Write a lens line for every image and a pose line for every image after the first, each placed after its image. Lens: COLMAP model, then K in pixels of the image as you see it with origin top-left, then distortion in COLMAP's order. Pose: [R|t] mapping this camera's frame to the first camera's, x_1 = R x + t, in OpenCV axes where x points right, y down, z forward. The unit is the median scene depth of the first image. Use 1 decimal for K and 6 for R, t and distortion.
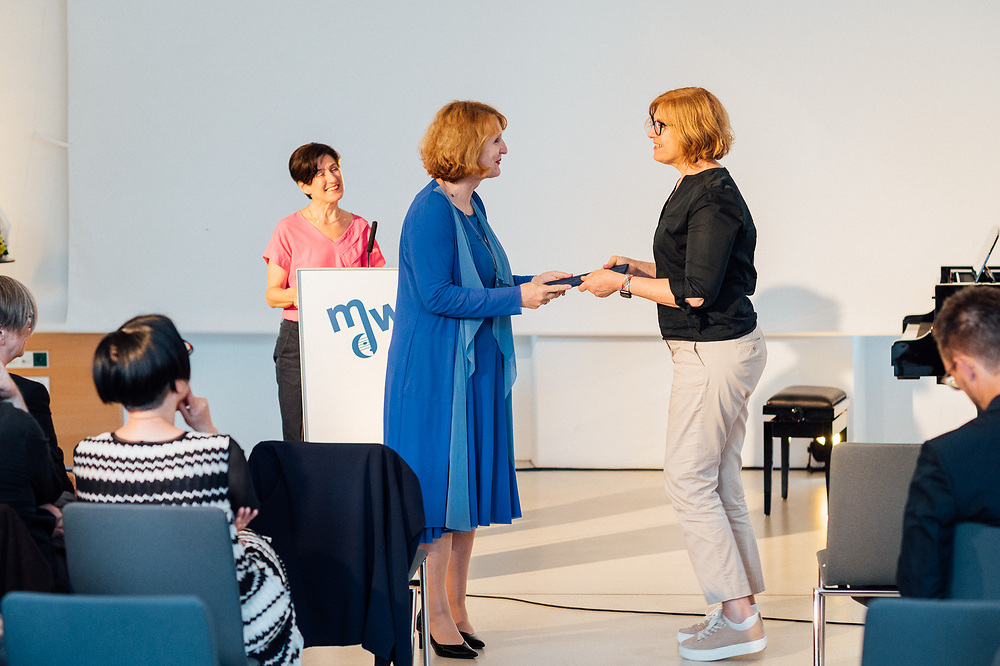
lens RADIAL K [[2408.0, 0, 502.1], [0, 2408.0, 332.7], [0, 0, 1]] dist [0.000954, 0.000000]
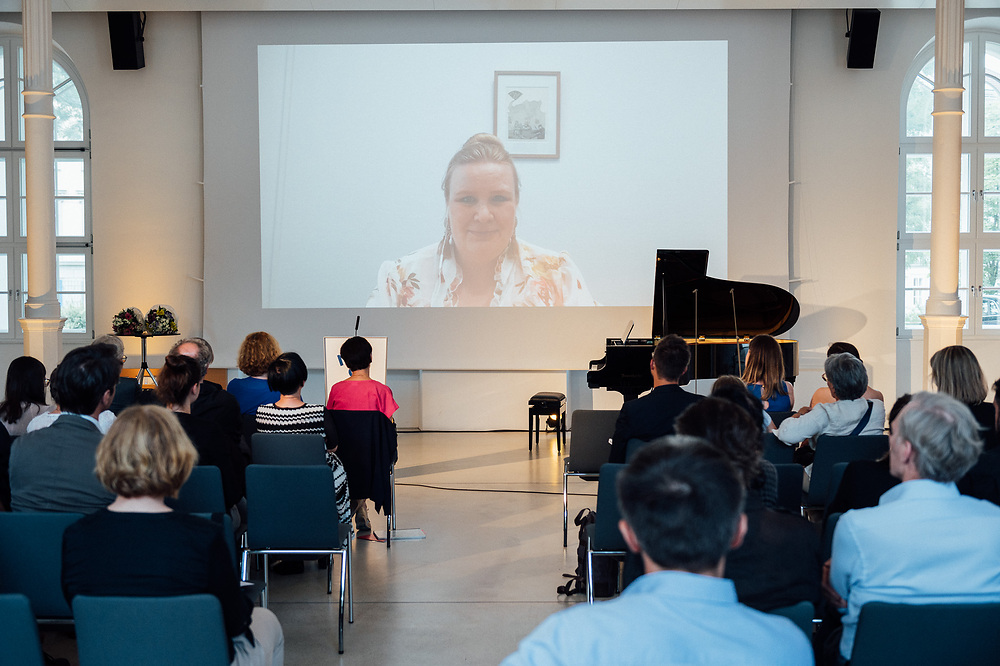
lens RADIAL K [[1254.8, 0, 499.0], [0, 1254.8, 330.2], [0, 0, 1]] dist [0.001906, 0.000000]
pose [[0.993642, 0.004518, 0.112498, -0.057311], [-0.000130, 0.999240, -0.038979, 0.011995], [-0.112589, 0.038717, 0.992887, -0.172445]]
